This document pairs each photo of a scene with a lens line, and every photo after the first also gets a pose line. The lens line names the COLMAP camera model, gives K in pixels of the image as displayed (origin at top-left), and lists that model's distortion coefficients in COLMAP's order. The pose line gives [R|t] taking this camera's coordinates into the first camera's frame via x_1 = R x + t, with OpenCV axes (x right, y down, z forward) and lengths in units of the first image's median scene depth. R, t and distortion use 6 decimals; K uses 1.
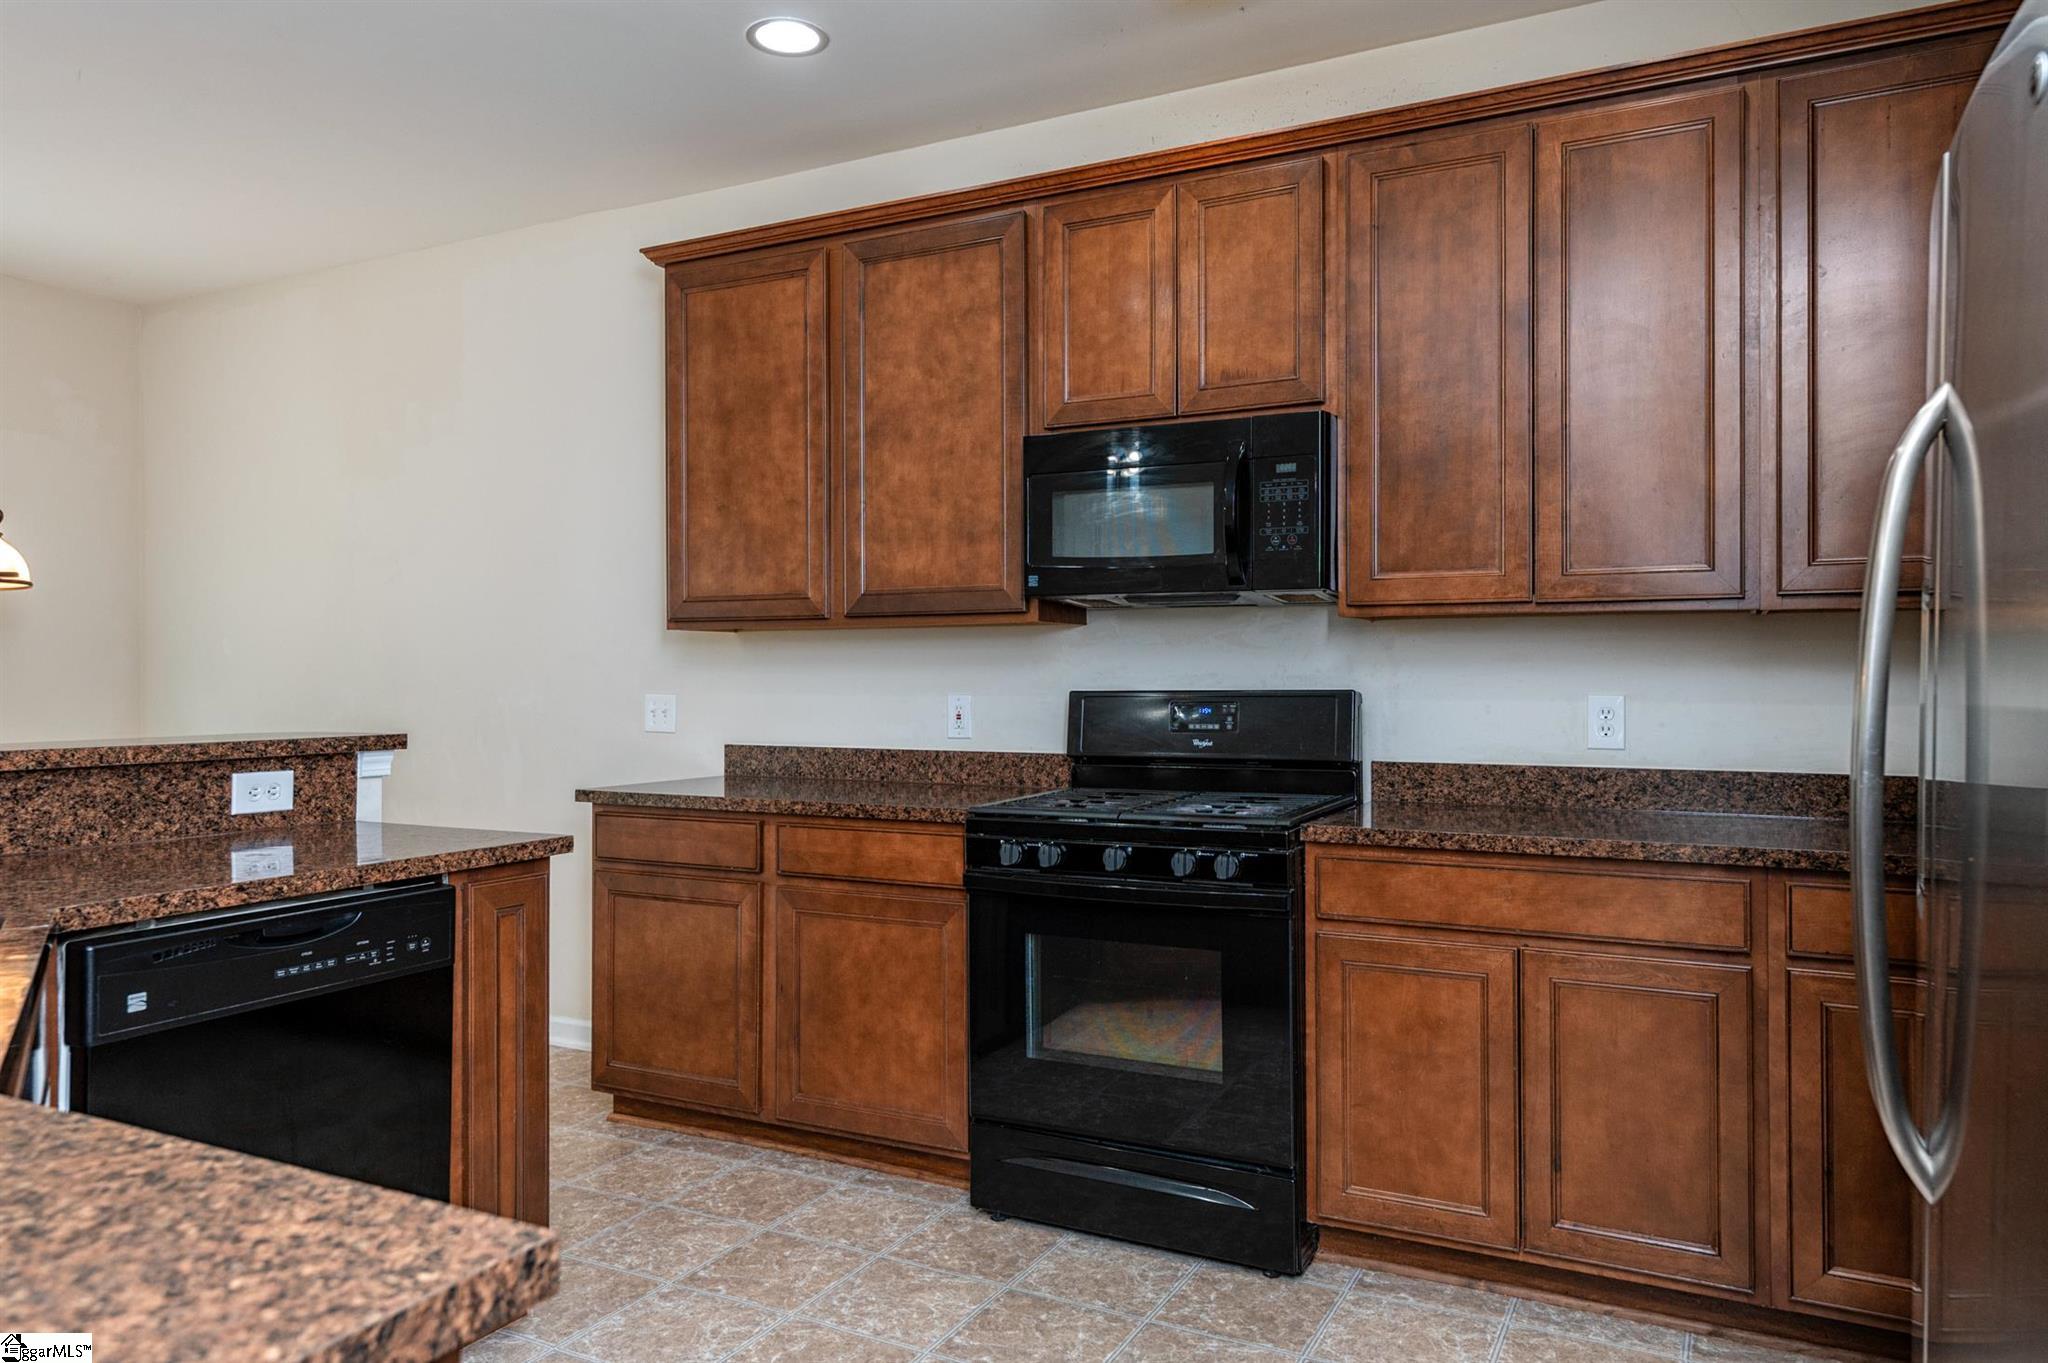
lens RADIAL K [[1320.6, 0, 1017.3], [0, 1320.6, 674.3], [0, 0, 1]] dist [0.015860, 0.000681]
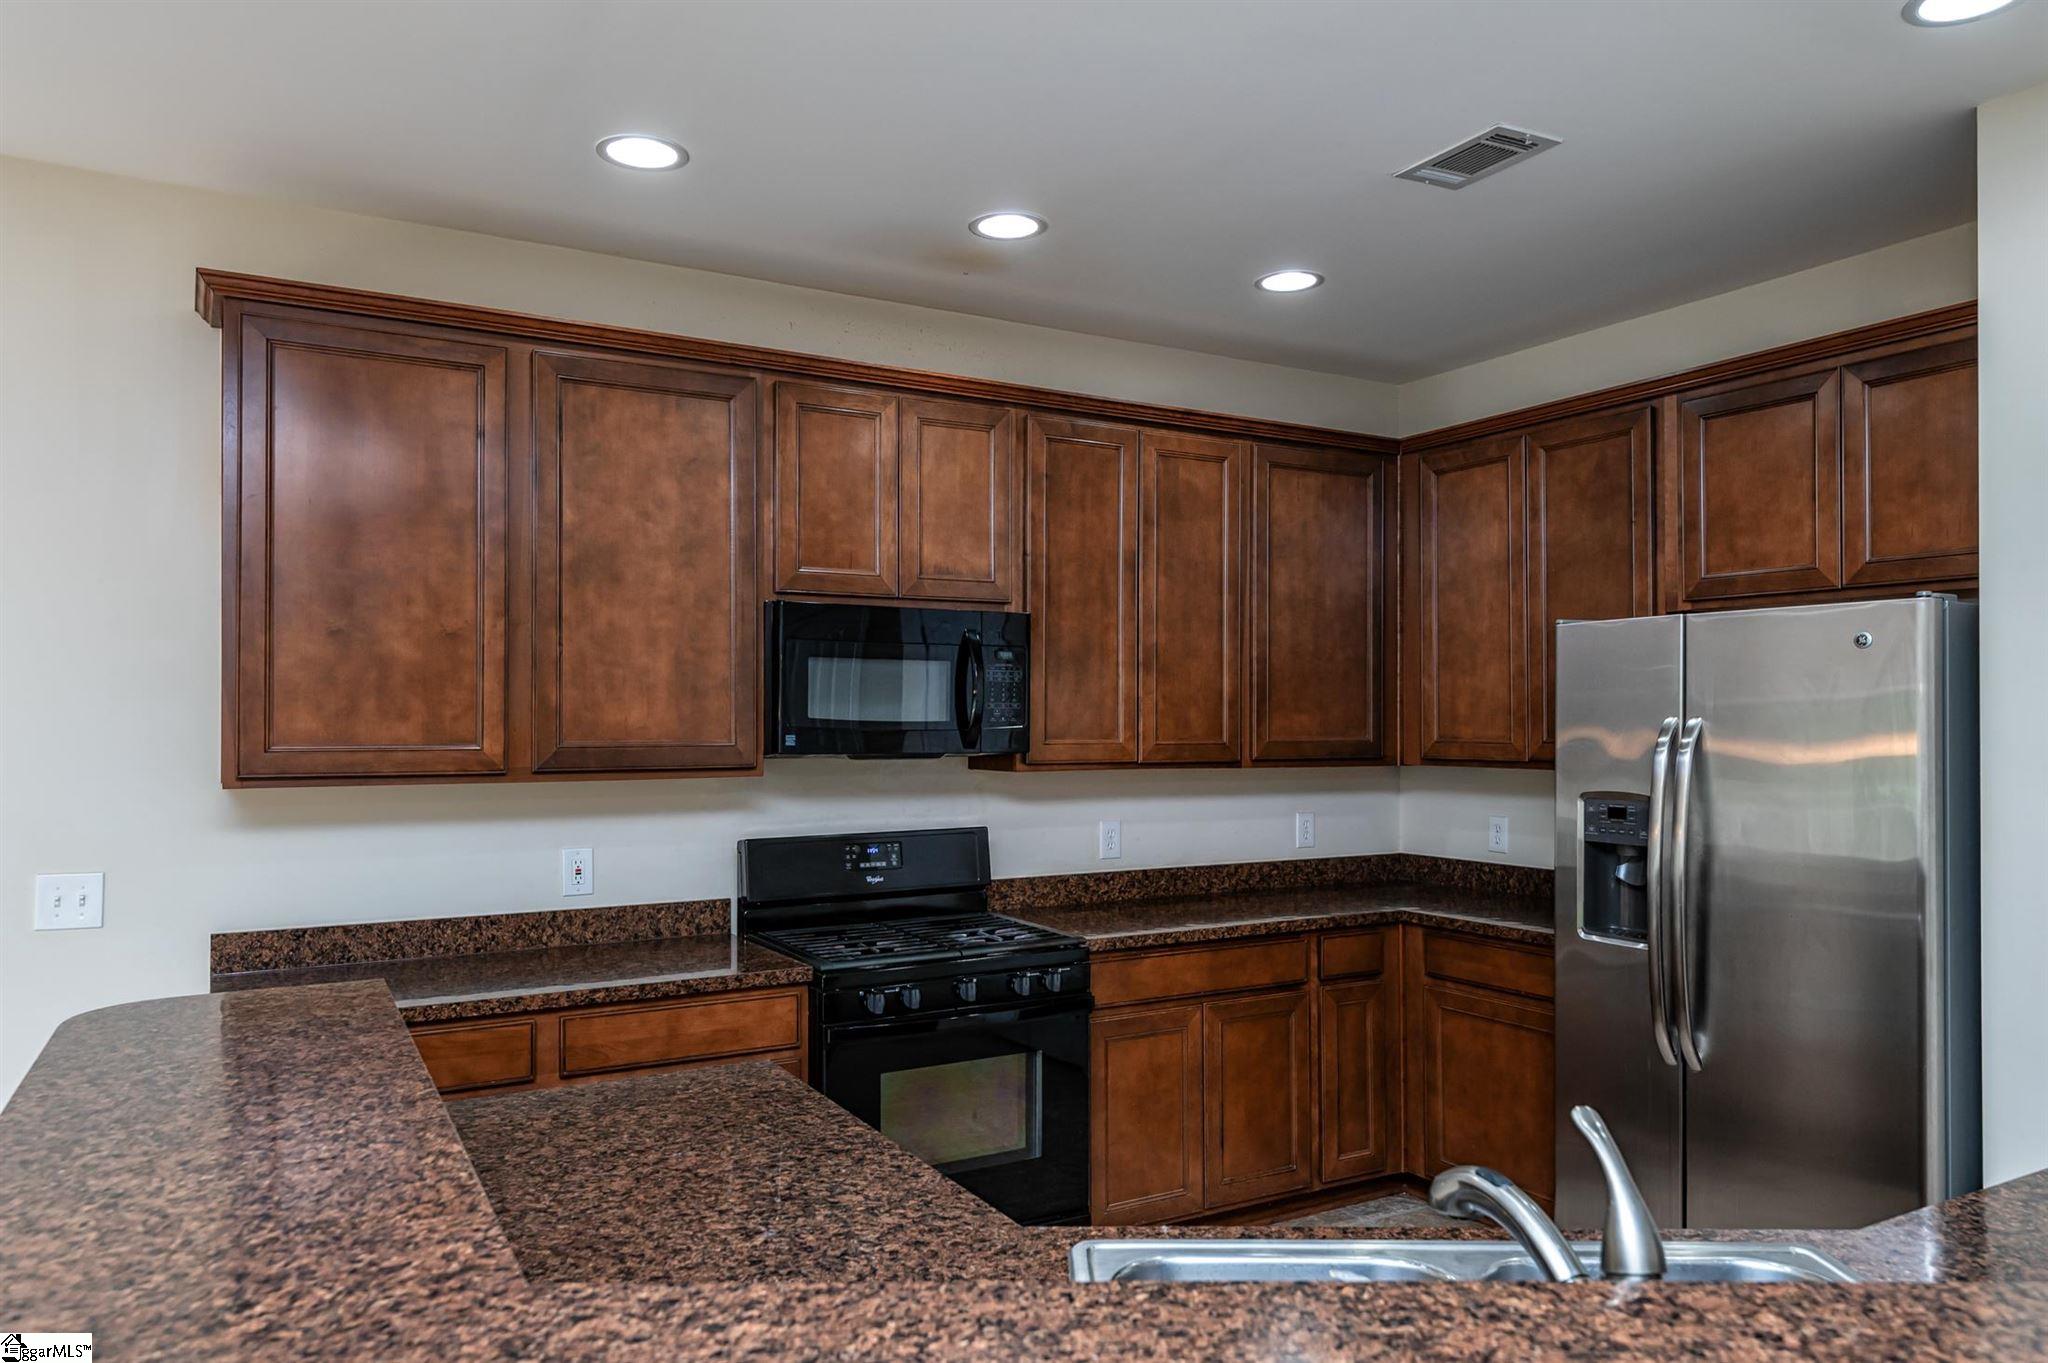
lens RADIAL K [[1370.7, 0, 1011.7], [0, 1370.7, 704.2], [0, 0, 1]] dist [0.019575, 0.002326]
pose [[0.556070, 0.009424, 0.831082, -0.742122], [0.000182, 0.999934, -0.011461, -0.081241], [-0.831135, 0.006524, 0.556032, 0.233186]]
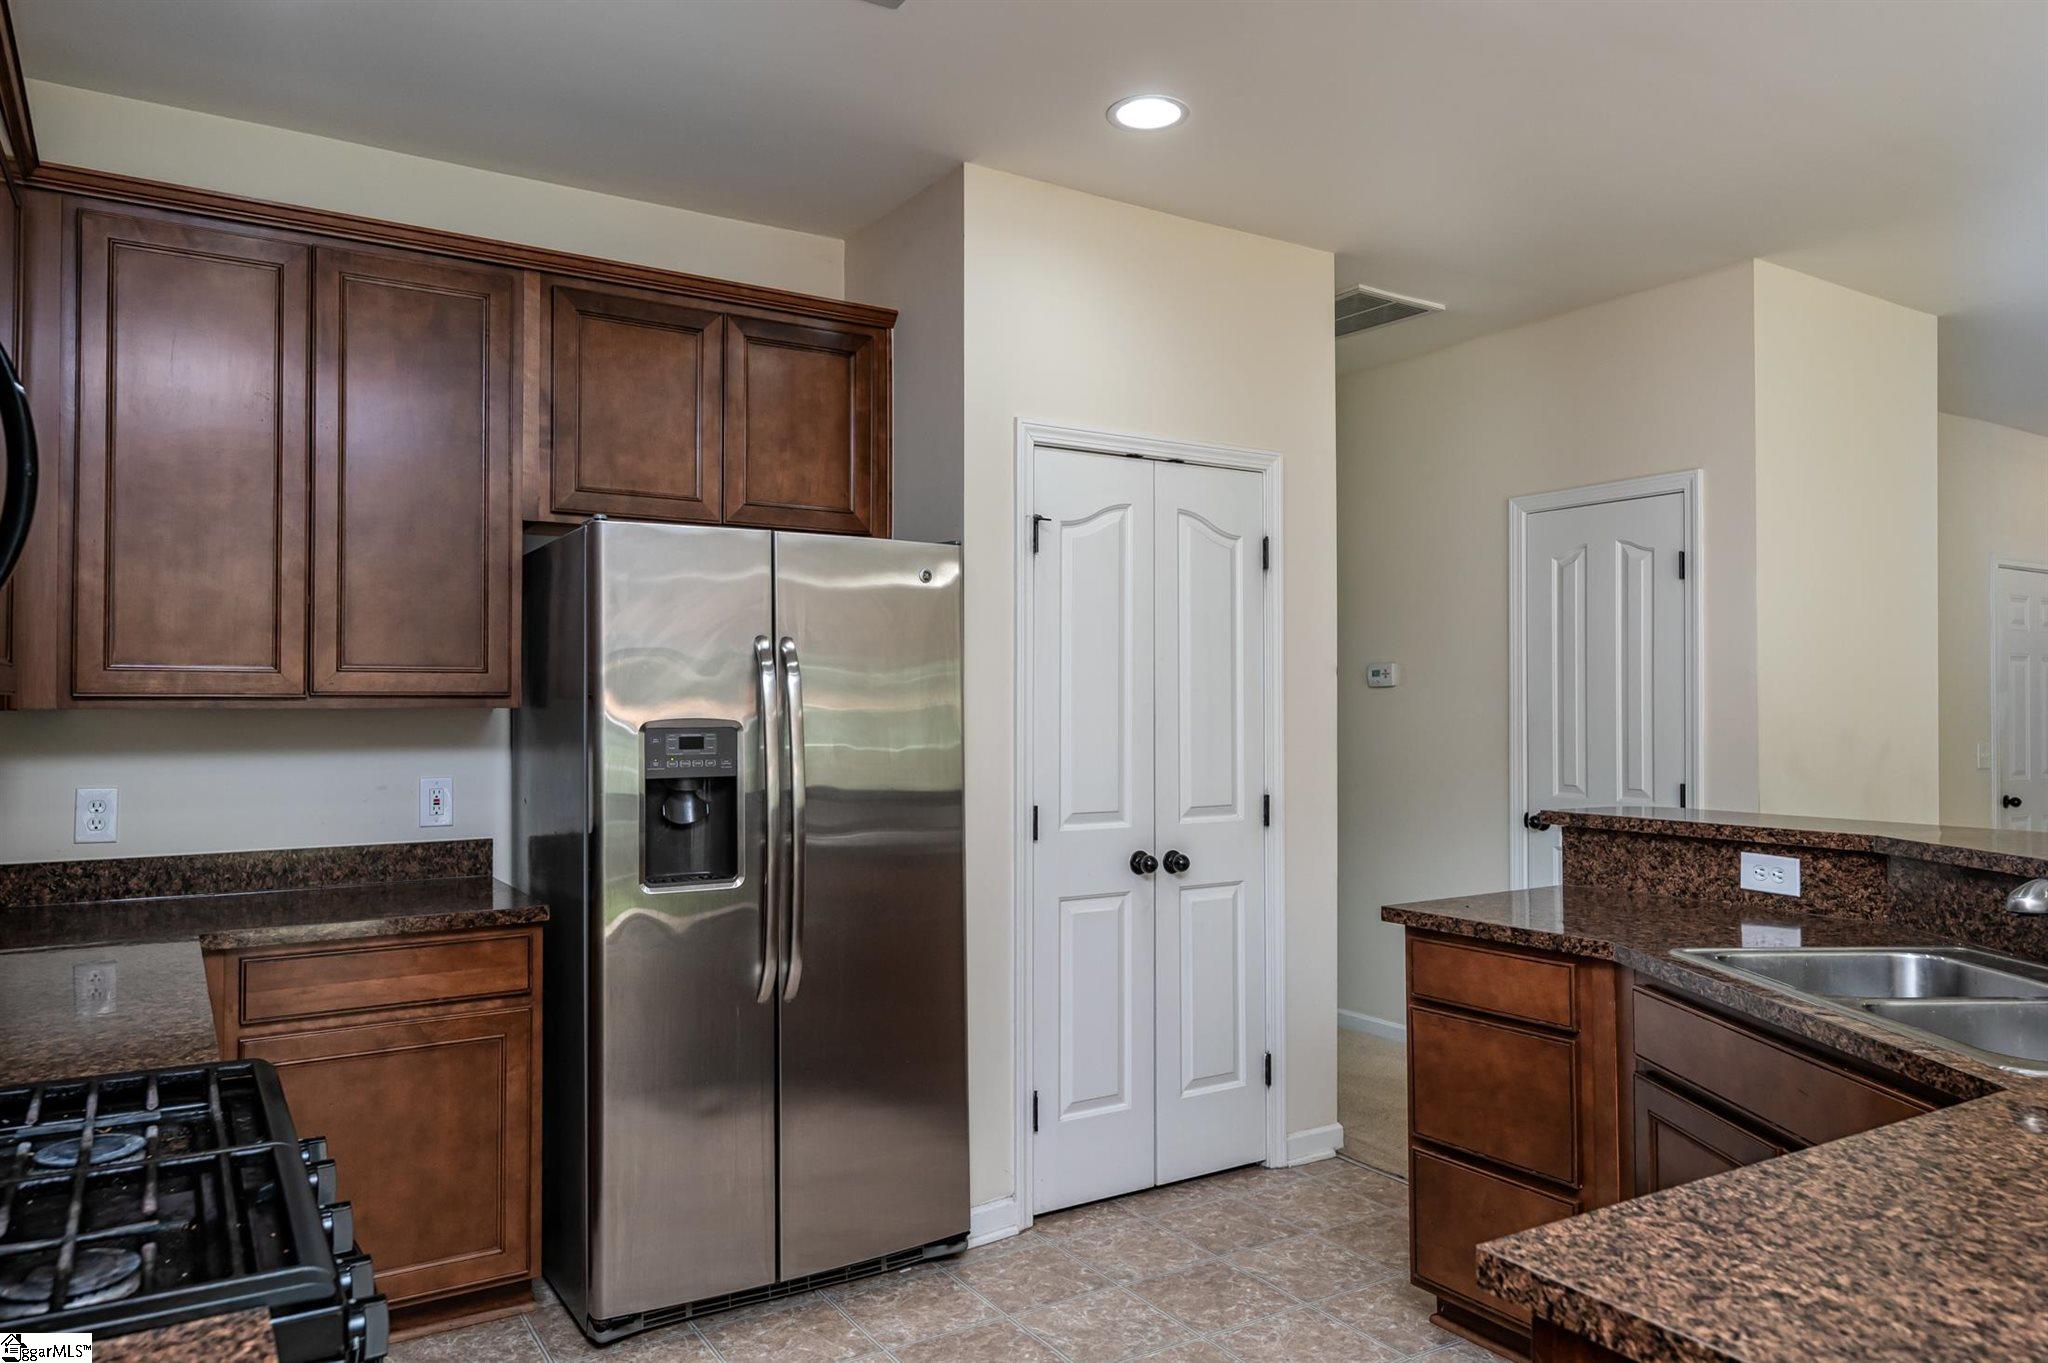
lens RADIAL K [[1370.7, 0, 1009.9], [0, 1370.7, 678.9], [0, 0, 1]] dist [0.019575, 0.002326]
pose [[-0.855787, 0.008886, 0.517251, -0.314771], [-0.000803, 0.999828, -0.018506, -0.040116], [-0.517327, -0.016252, -0.855633, 1.052306]]
